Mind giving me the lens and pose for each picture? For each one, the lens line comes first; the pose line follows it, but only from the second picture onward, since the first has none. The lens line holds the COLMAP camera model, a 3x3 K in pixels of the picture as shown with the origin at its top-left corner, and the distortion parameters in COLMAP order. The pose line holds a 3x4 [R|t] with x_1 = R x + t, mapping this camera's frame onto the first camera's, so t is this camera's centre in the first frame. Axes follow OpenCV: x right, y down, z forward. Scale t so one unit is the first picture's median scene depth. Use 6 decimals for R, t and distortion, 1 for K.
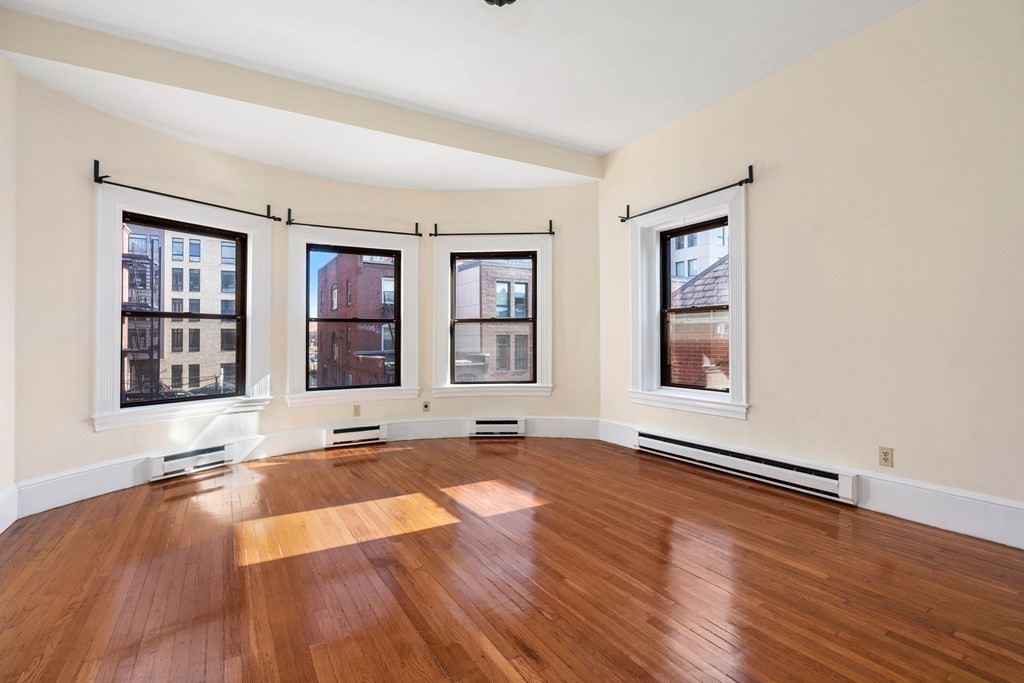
lens RADIAL K [[476.0, 0, 496.4], [0, 476.0, 349.9], [0, 0, 1]] dist [-0.001620, 0.000103]
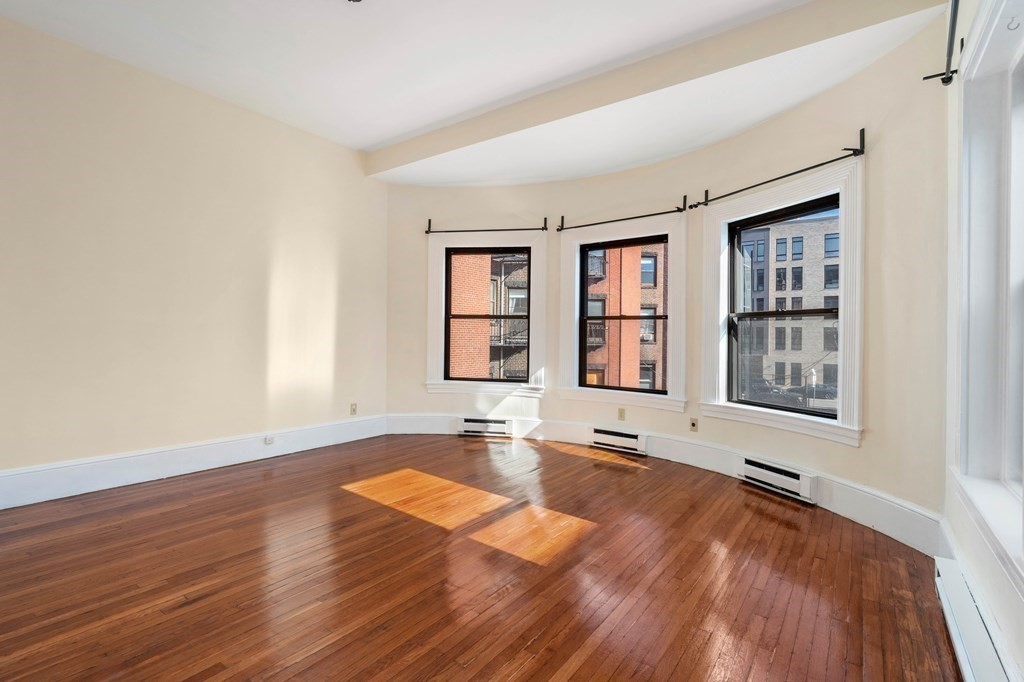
lens RADIAL K [[488.2, 0, 512.5], [0, 488.2, 339.3], [0, 0, 1]] dist [-0.005151, 0.000526]
pose [[0.384801, 0.020904, -0.922763, 0.475647], [-0.039278, 0.999209, 0.006256, -0.015394], [0.922163, 0.033837, 0.385317, 0.406042]]
